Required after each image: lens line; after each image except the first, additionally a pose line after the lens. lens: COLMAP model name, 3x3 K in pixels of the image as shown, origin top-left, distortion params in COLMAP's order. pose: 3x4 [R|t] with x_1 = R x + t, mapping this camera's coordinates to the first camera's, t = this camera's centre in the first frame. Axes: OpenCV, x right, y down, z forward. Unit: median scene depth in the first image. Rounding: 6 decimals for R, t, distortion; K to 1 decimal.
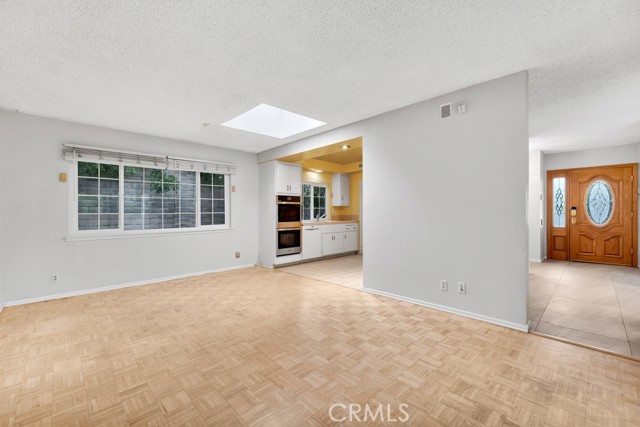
lens RADIAL K [[273.1, 0, 320.0], [0, 273.1, 213.5], [0, 0, 1]] dist [0.003721, 0.000513]
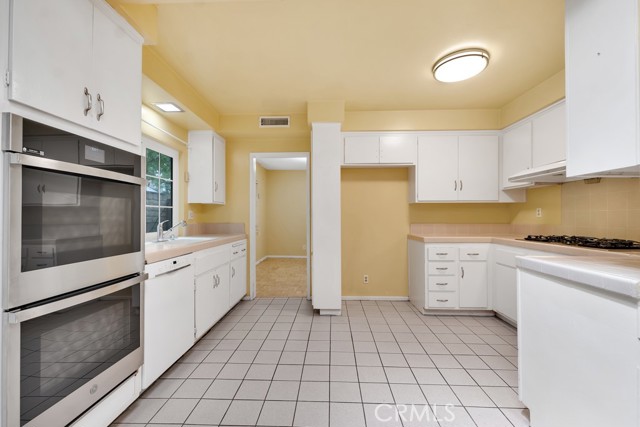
lens RADIAL K [[273.1, 0, 320.0], [0, 273.1, 213.5], [0, 0, 1]] dist [0.003721, 0.000513]
pose [[0.740920, 0.008253, 0.671543, -0.119384], [0.007587, 0.999758, -0.020657, 0.000314], [-0.671550, 0.020400, 0.740678, 0.684500]]
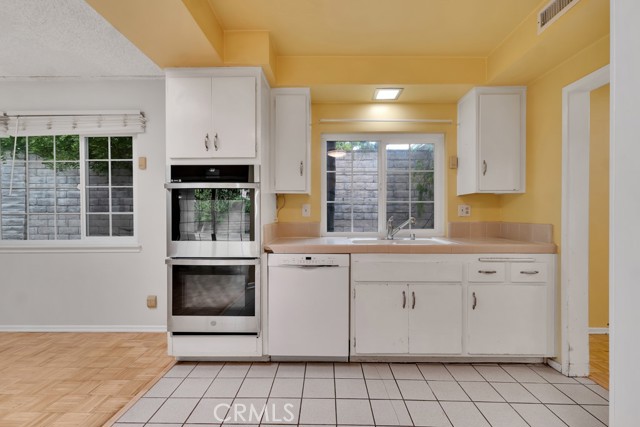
lens RADIAL K [[260.7, 0, 320.0], [0, 260.7, 213.5], [0, 0, 1]] dist [0.000920, 0.000079]
pose [[0.691420, 0.005809, -0.722430, 0.208702], [-0.006716, 0.999976, 0.001614, -0.004730], [0.722422, 0.003736, 0.691443, 0.832706]]
